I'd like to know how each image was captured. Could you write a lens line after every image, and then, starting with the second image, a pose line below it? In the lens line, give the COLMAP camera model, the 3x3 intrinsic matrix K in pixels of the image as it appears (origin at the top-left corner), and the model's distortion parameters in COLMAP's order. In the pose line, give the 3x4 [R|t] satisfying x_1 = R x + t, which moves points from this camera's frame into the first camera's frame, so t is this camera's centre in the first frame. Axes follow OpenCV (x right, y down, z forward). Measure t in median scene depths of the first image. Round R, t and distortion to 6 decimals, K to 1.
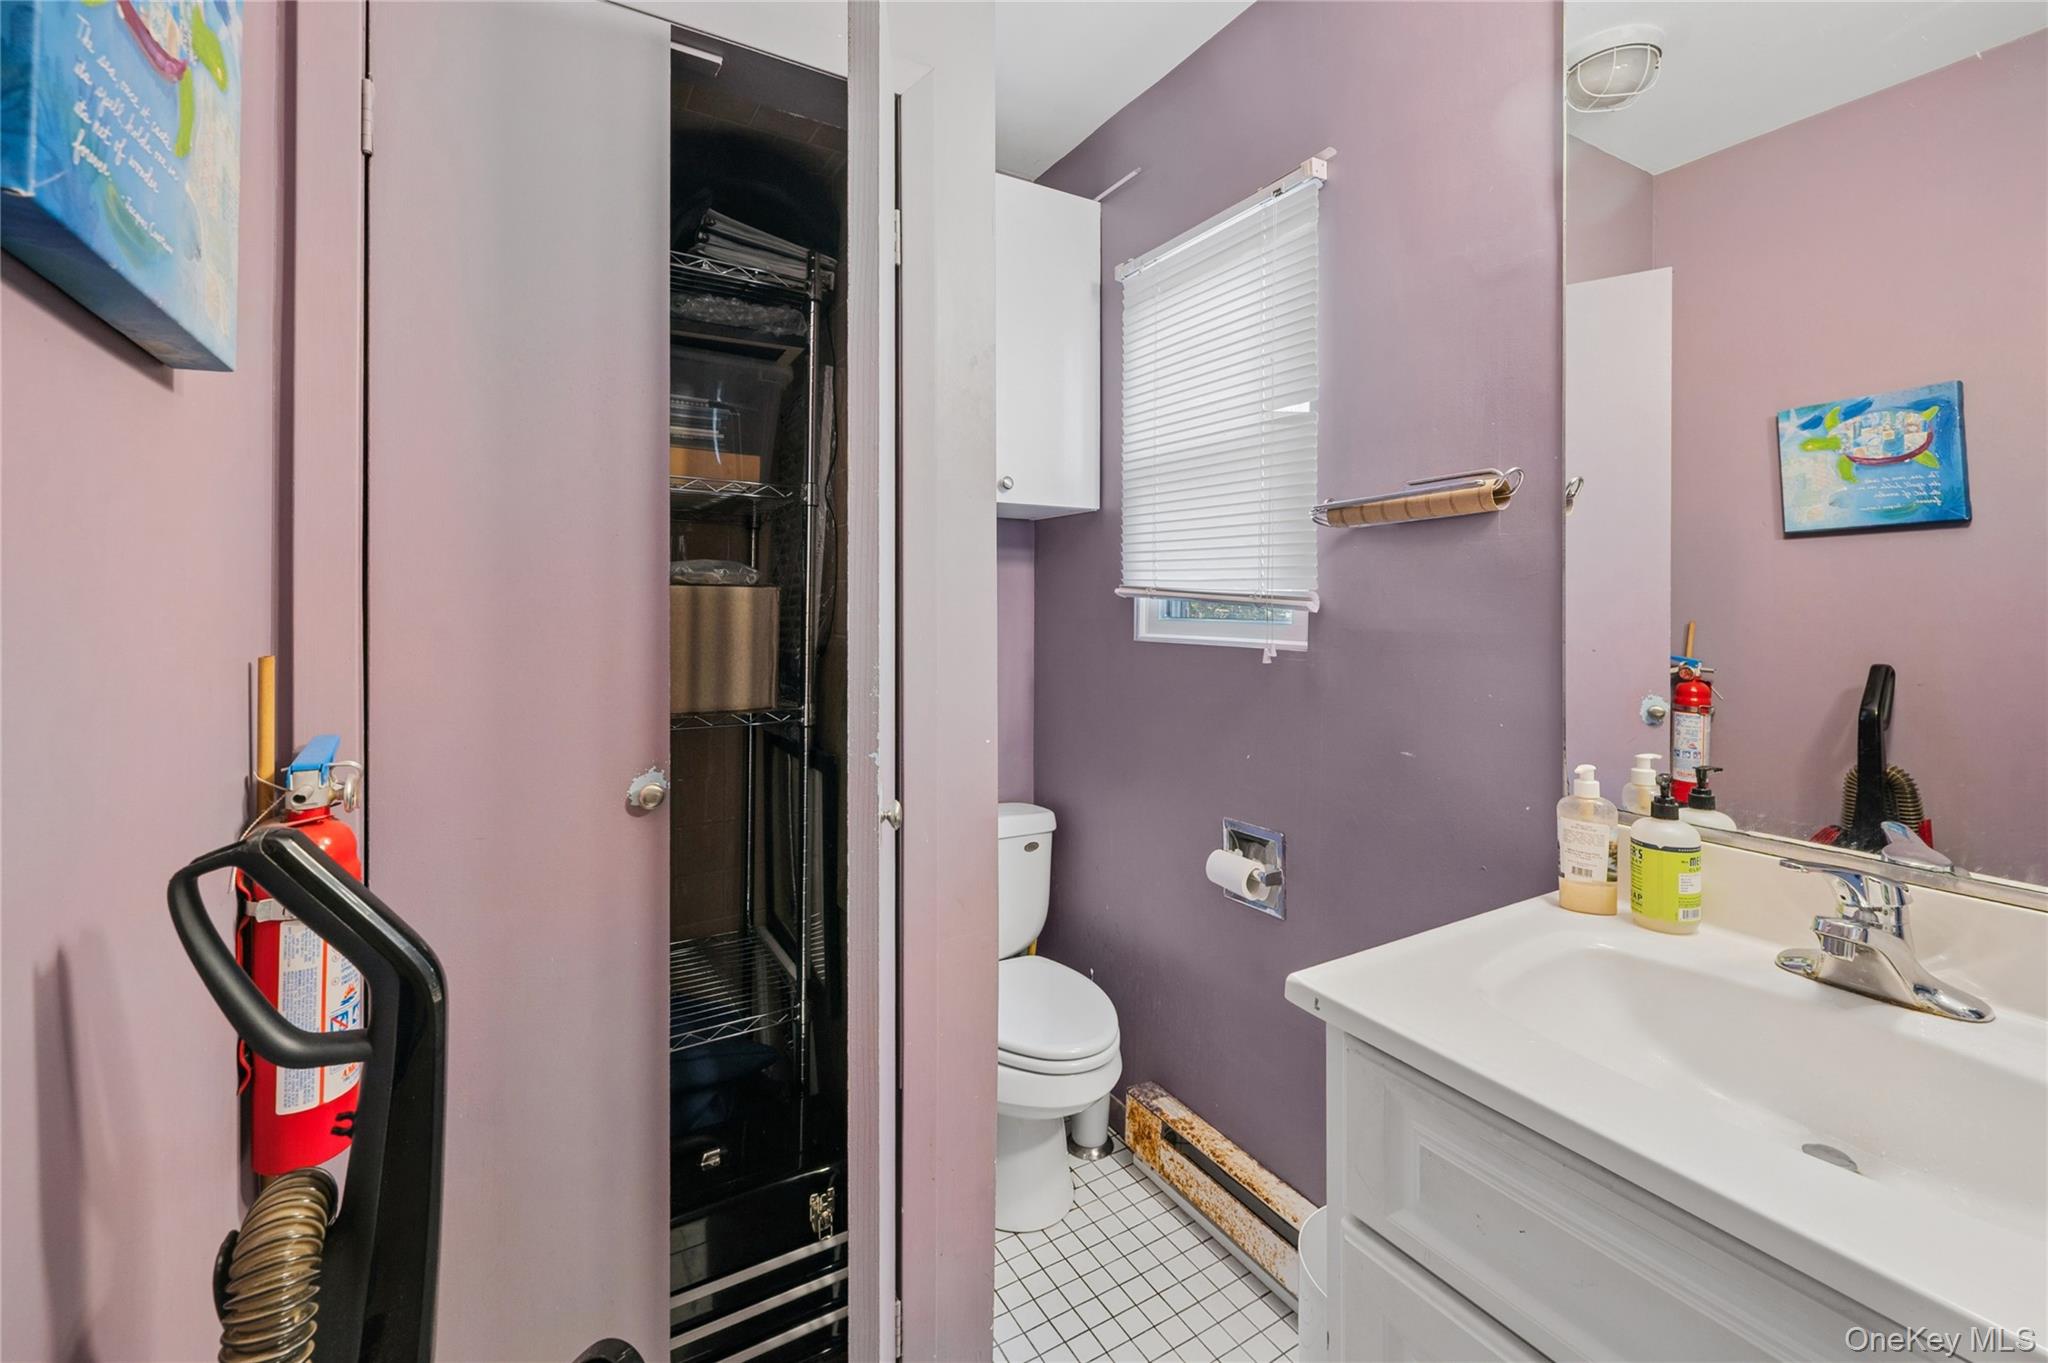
lens RADIAL K [[820.9, 0, 1052.6], [0, 820.9, 603.5], [0, 0, 1]] dist [0.000170, 0.000925]
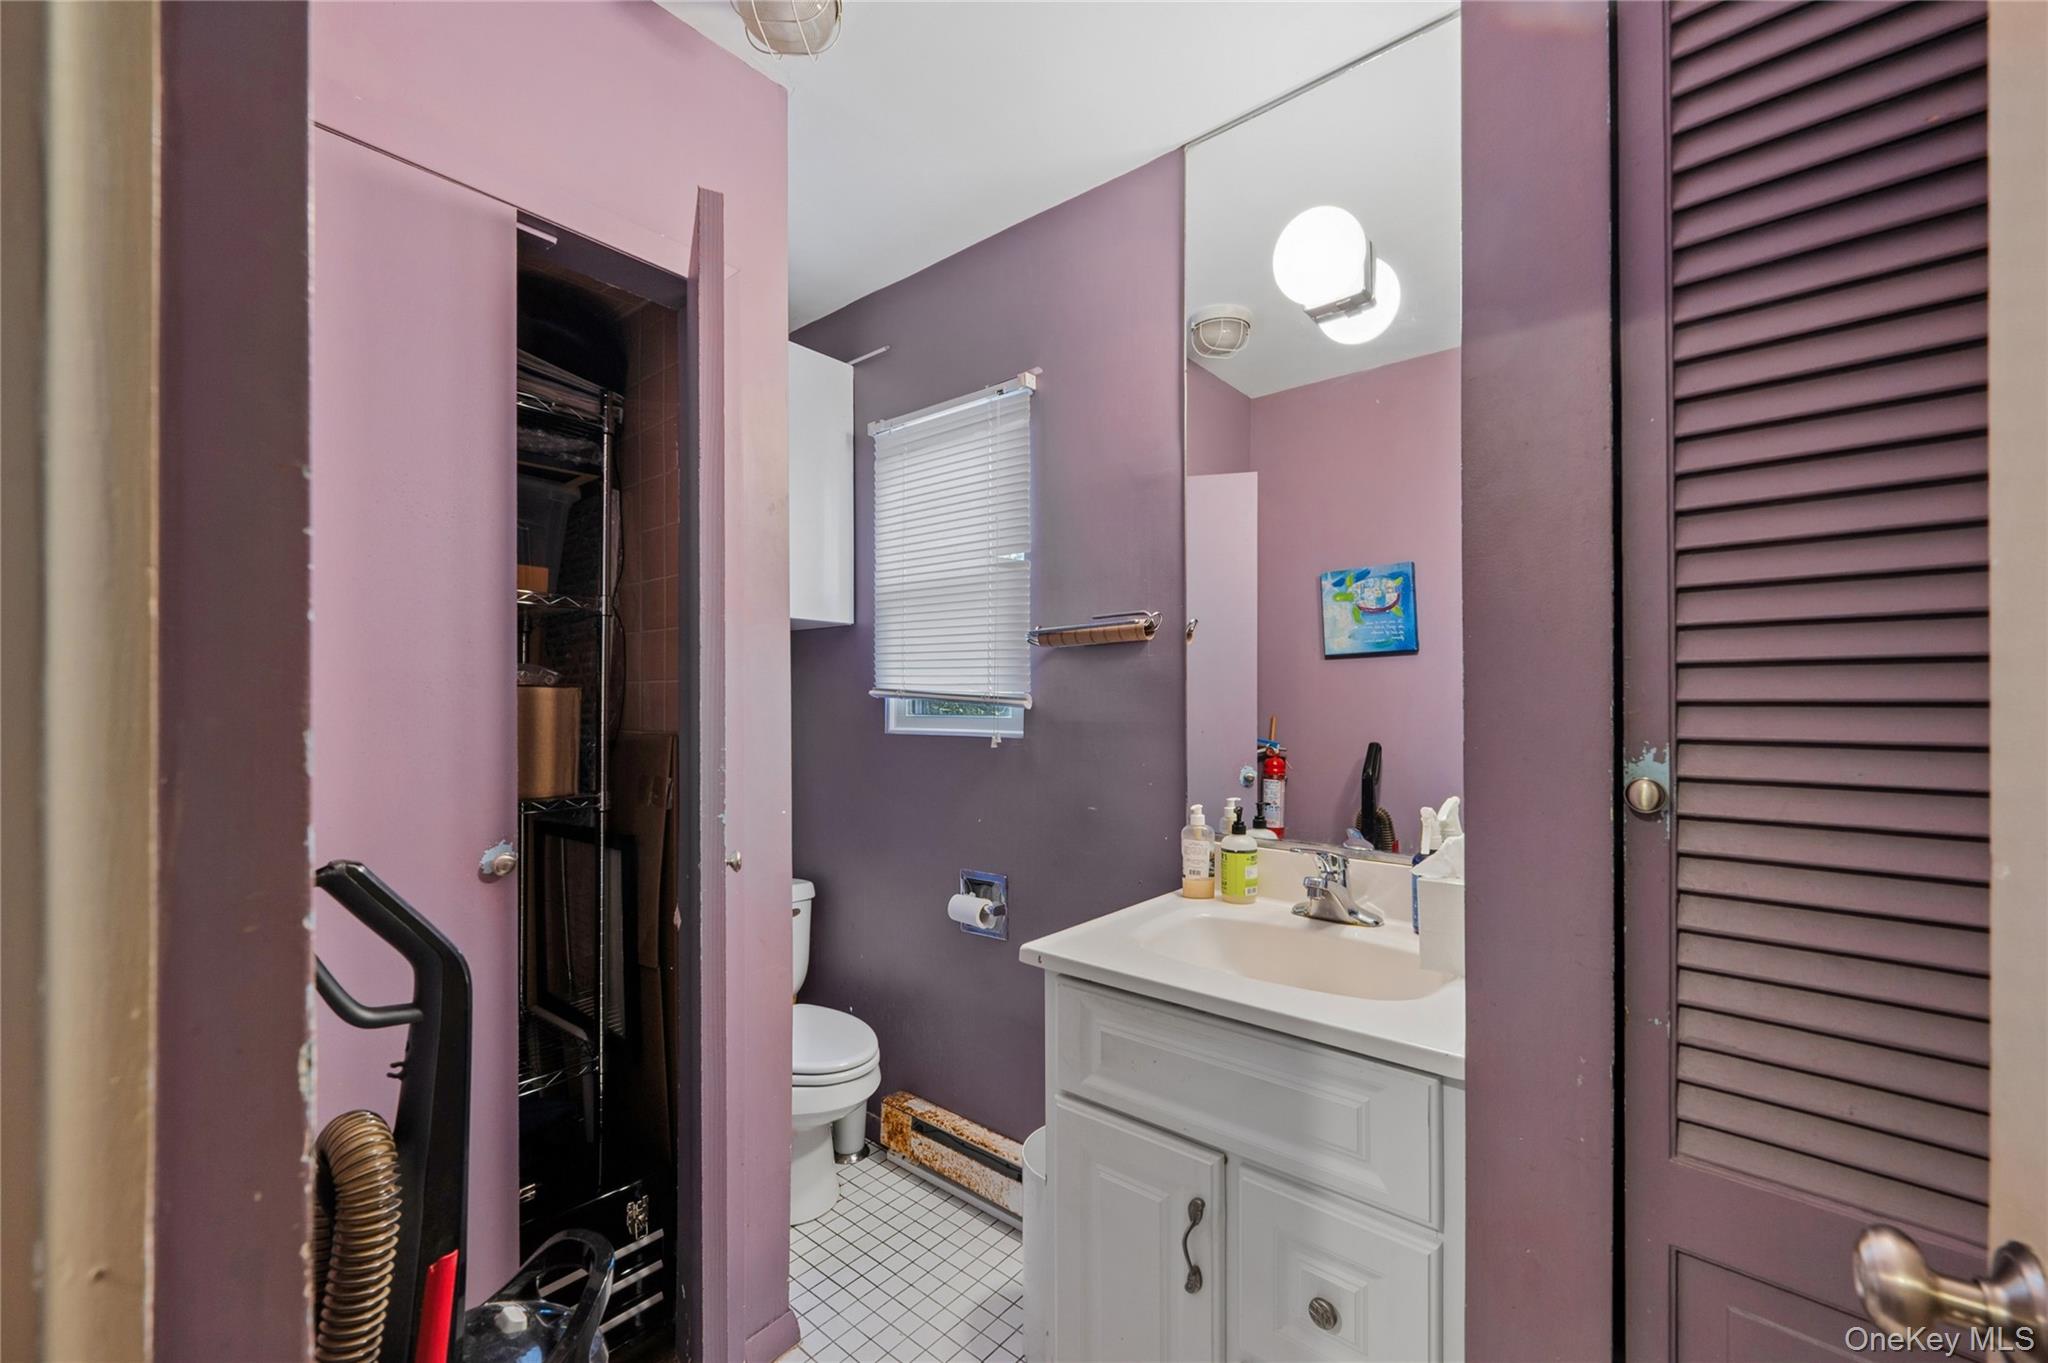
lens RADIAL K [[820.9, 0, 1033.9], [0, 820.9, 688.8], [0, 0, 1]] dist [0.000170, 0.000925]
pose [[0.942321, 0.006244, 0.334651, -0.121410], [0.000922, 0.999774, -0.021251, 0.006383], [-0.334708, 0.020334, 0.942102, -0.269072]]
